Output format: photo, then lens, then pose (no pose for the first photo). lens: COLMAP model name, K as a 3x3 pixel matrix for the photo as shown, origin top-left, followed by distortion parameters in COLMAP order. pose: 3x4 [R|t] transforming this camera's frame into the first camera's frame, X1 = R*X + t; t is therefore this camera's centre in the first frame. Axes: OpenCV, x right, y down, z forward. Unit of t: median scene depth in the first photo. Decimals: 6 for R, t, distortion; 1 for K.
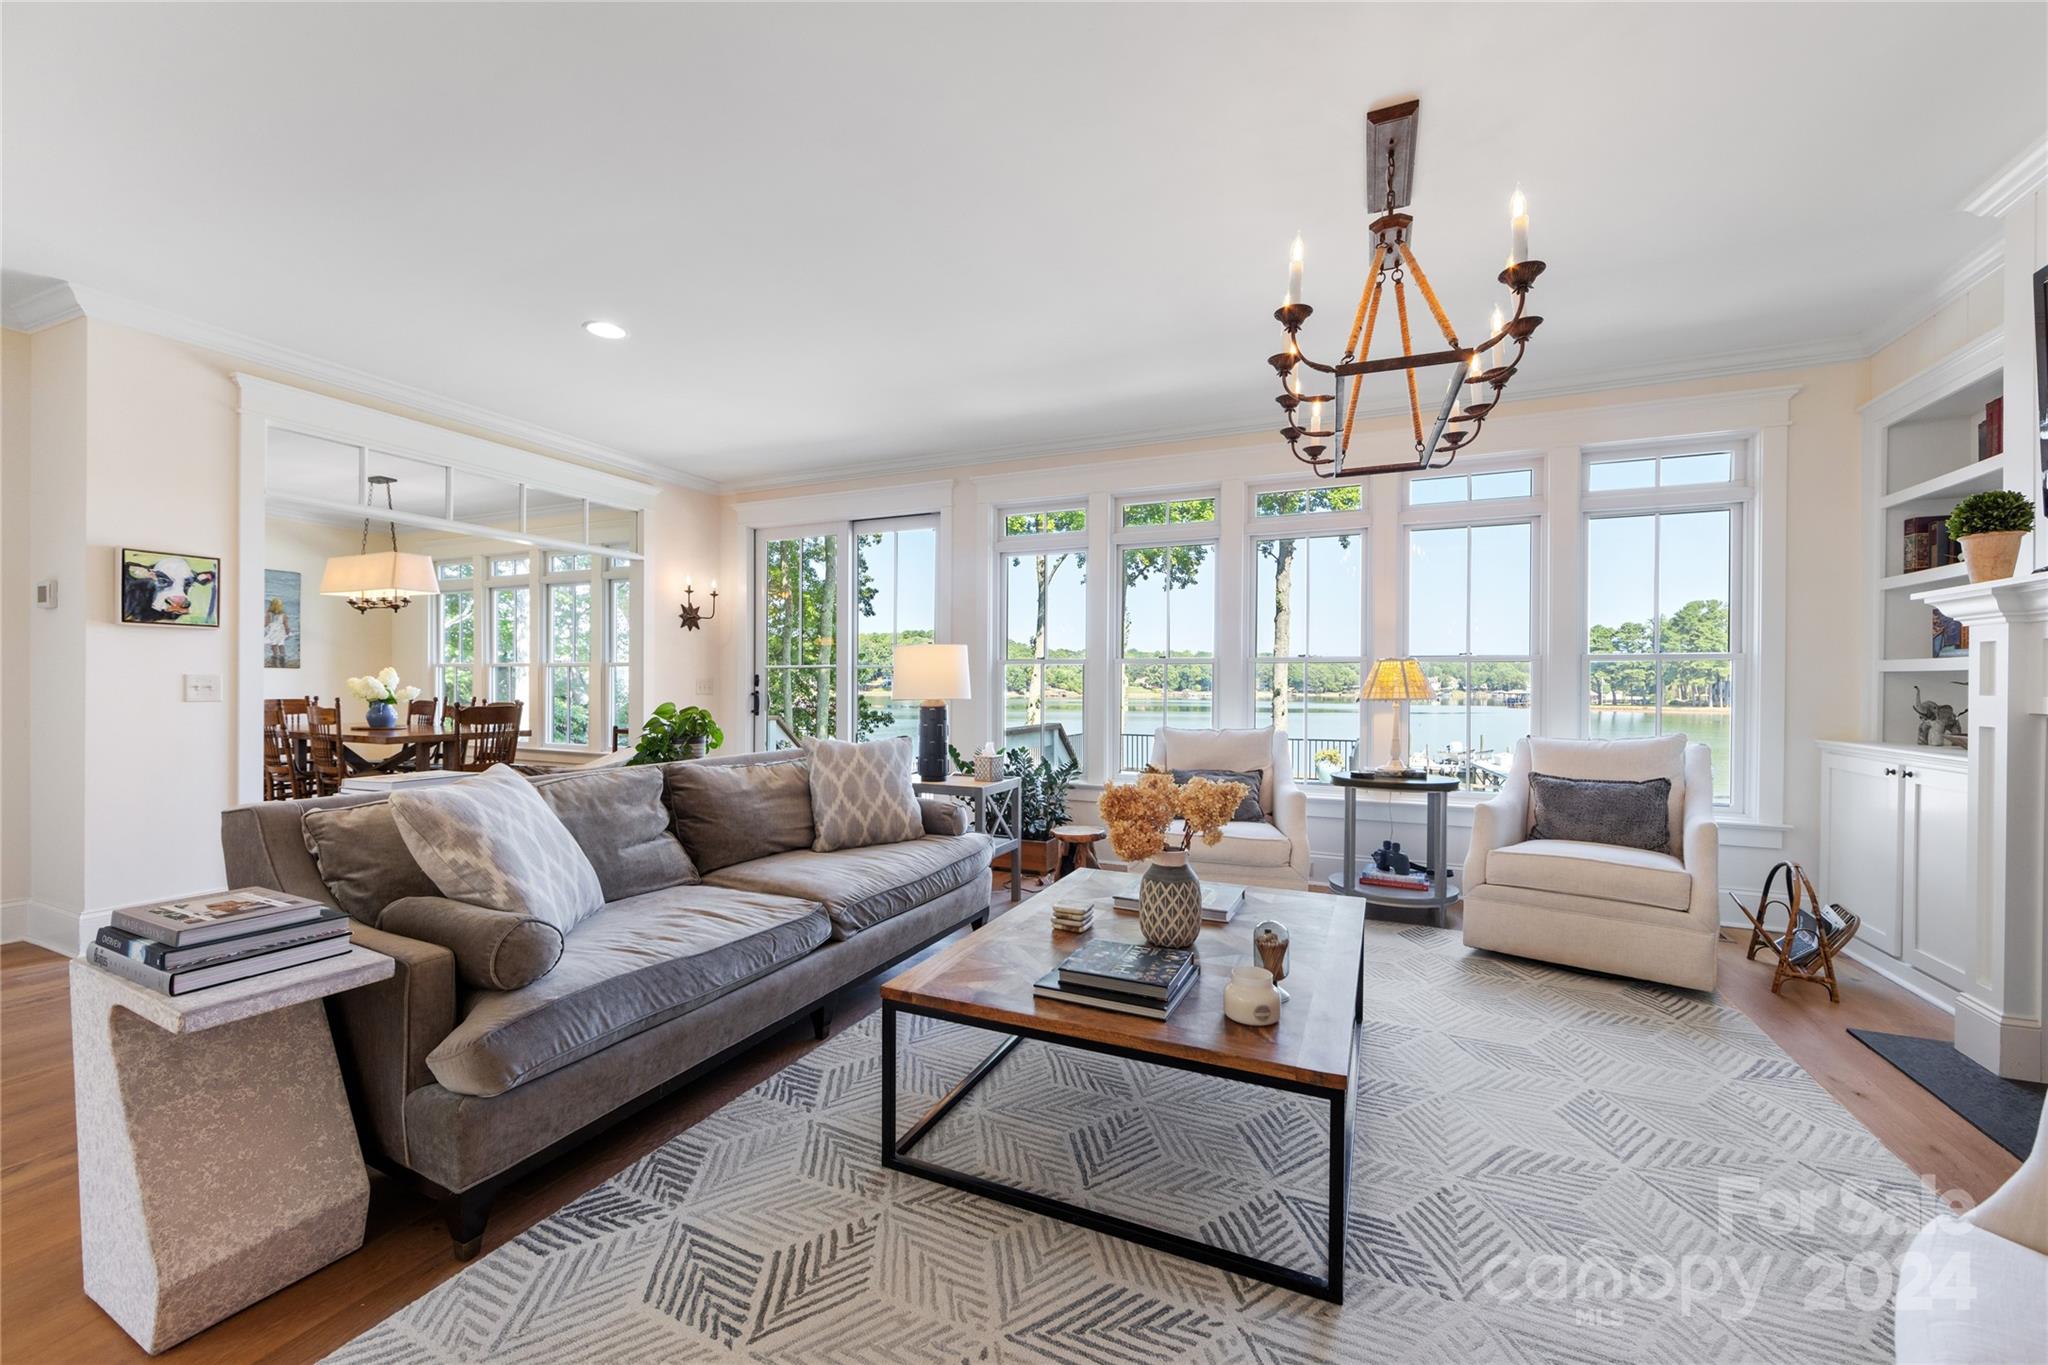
lens RADIAL K [[794.8, 0, 1020.4], [0, 794.8, 687.5], [0, 0, 1]] dist [-0.002155, -0.000183]
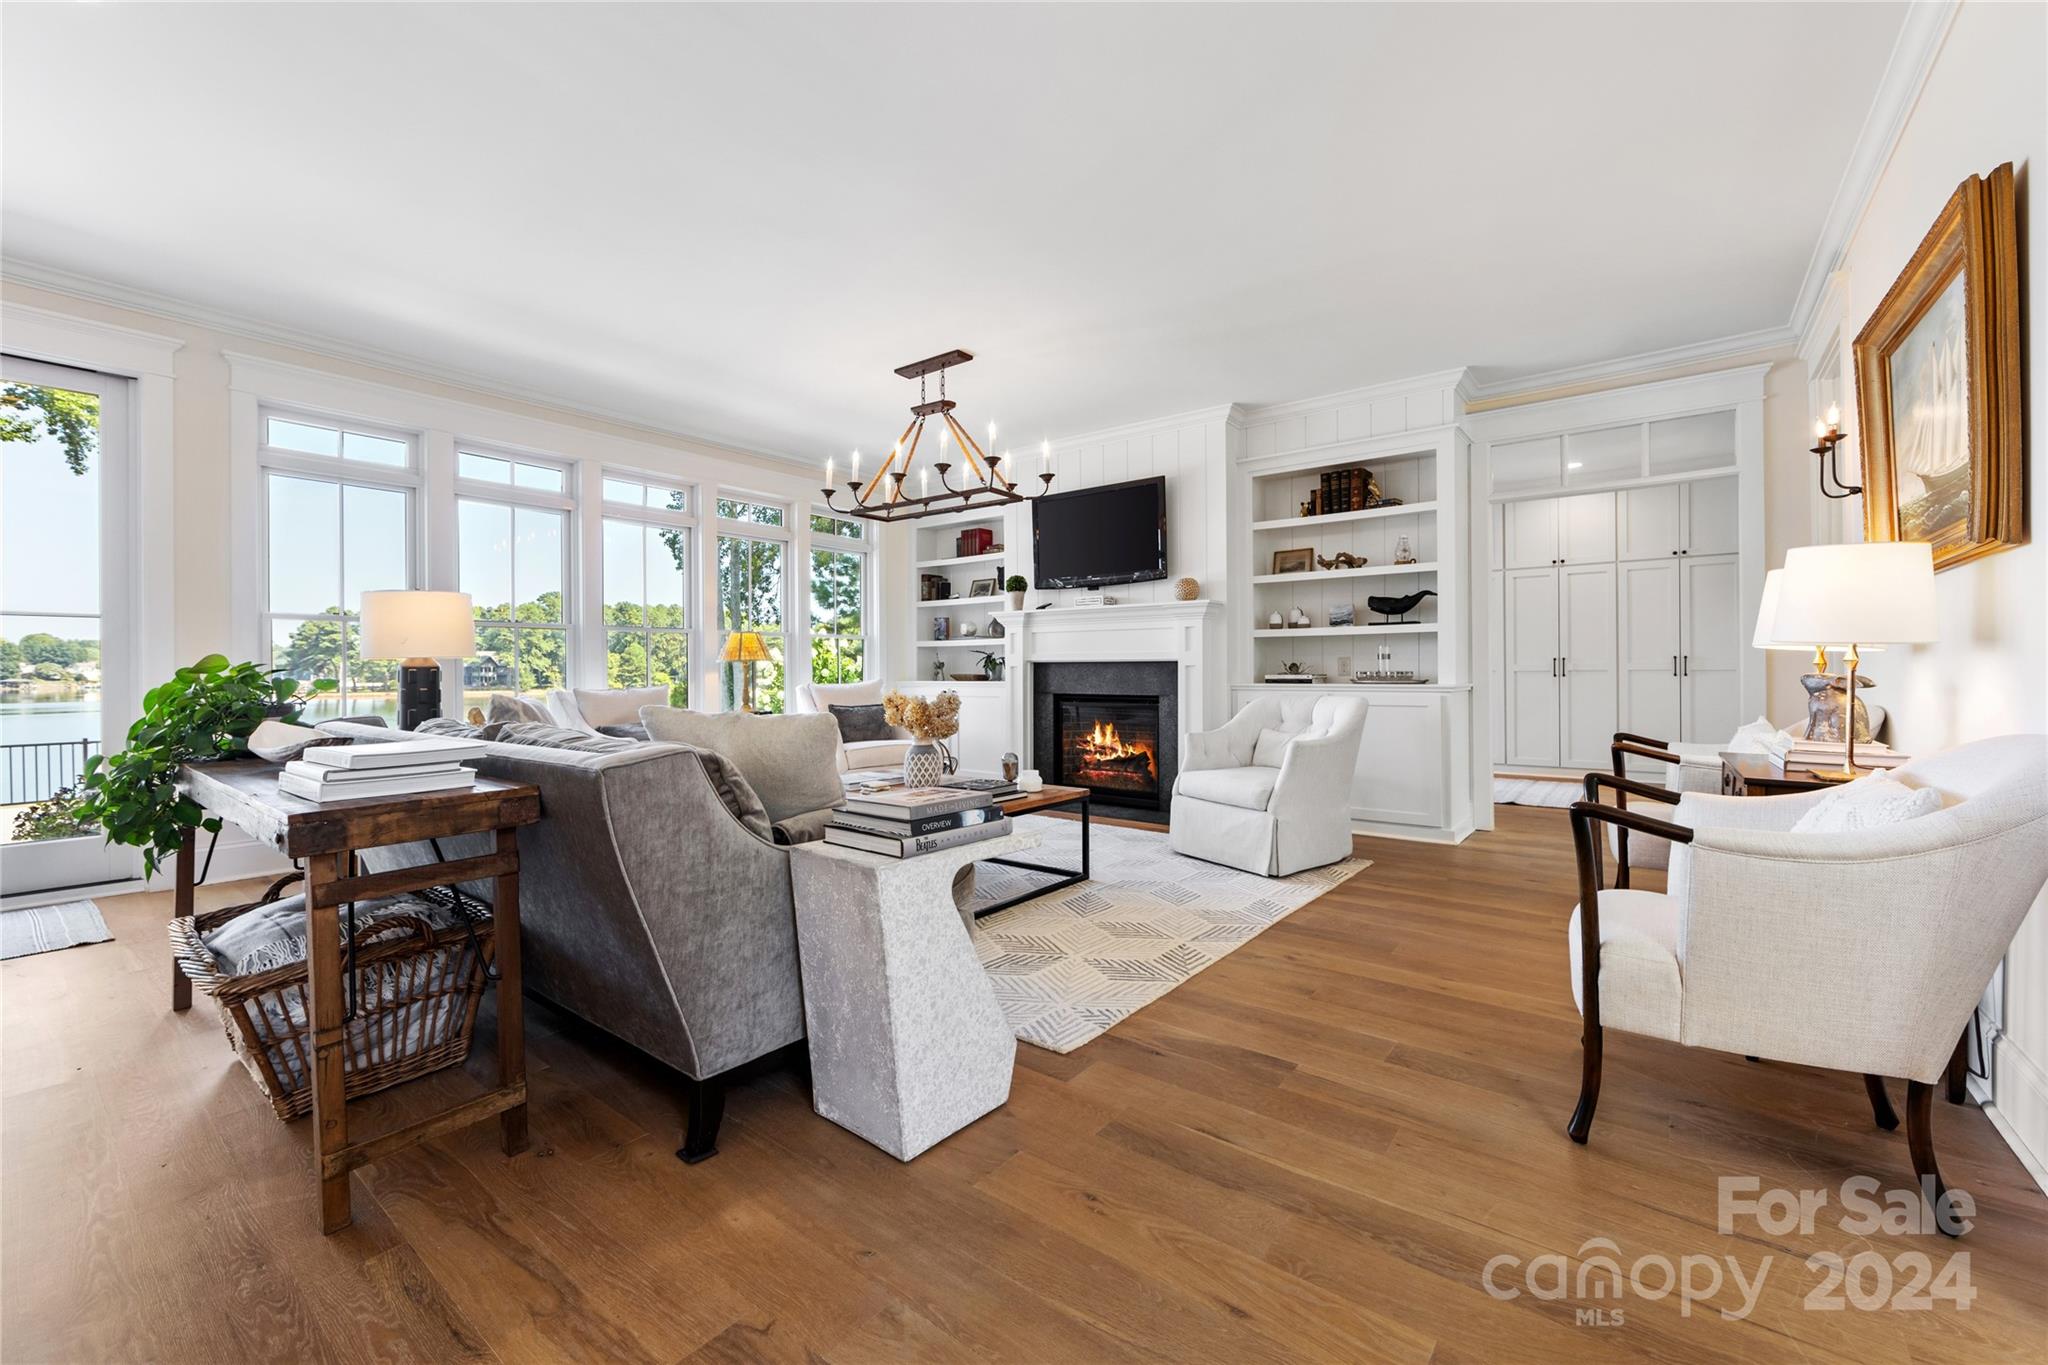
lens RADIAL K [[824.3, 0, 1016.5], [0, 824.3, 672.8], [0, 0, 1]] dist [-0.002073, -0.000175]
pose [[0.238635, -0.008225, 0.971075, -0.394536], [0.009606, 0.999935, 0.006109, 0.015989], [-0.971062, 0.007870, 0.238698, 0.102395]]
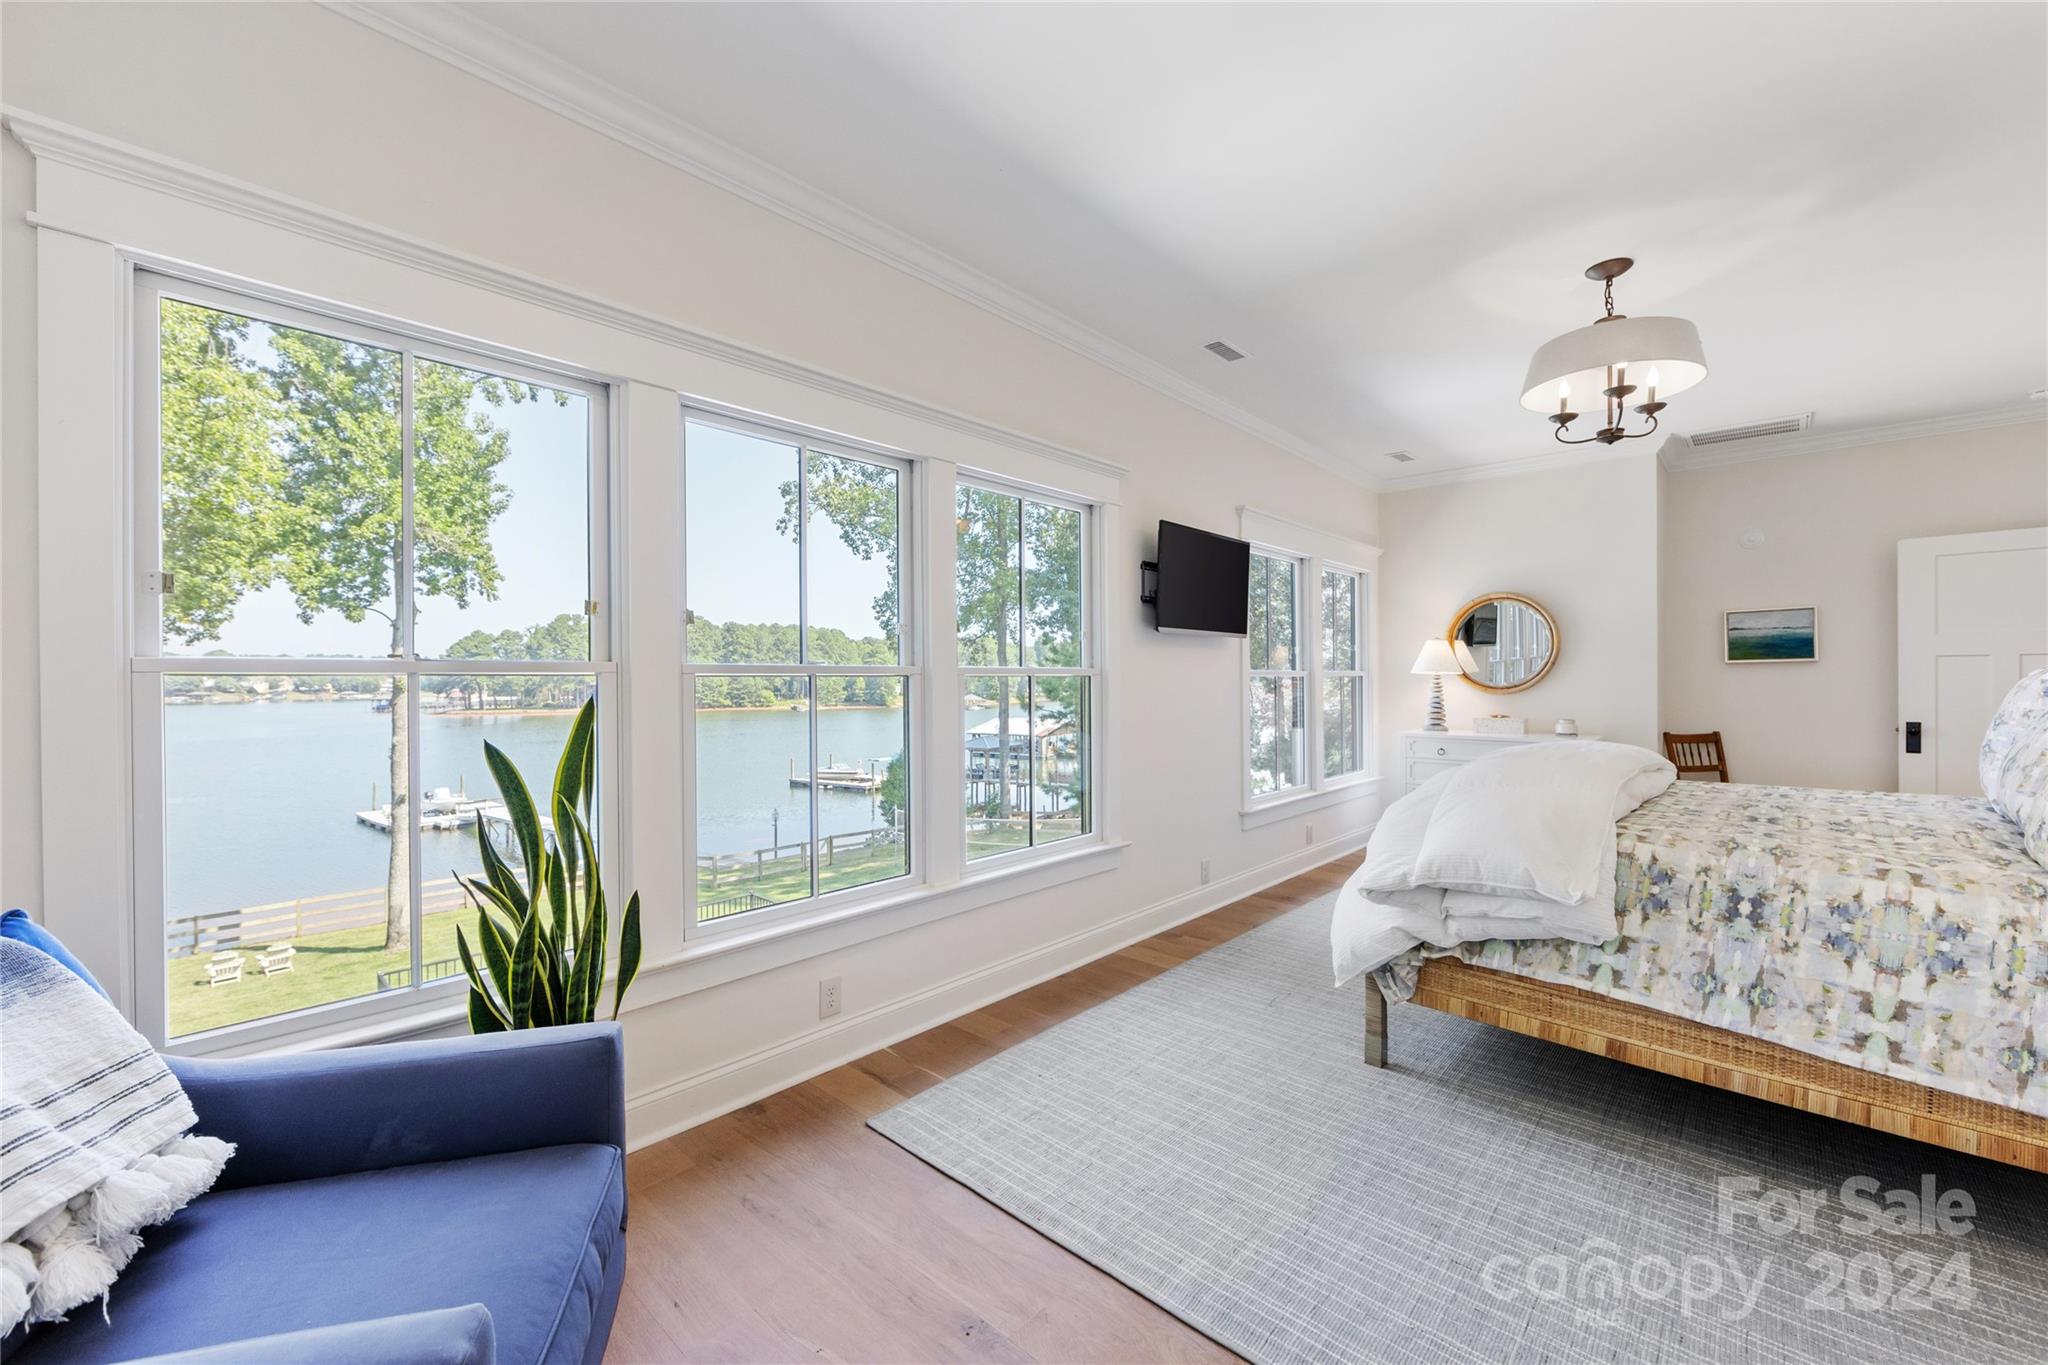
lens RADIAL K [[818.5, 0, 1015.2], [0, 818.5, 677.9], [0, 0, 1]] dist [-0.002177, -0.000136]
pose [[0.326436, -0.004982, 0.945206, -0.822110], [0.010688, 0.999942, 0.001579, -0.390953], [-0.945159, 0.009587, 0.326470, 0.723522]]
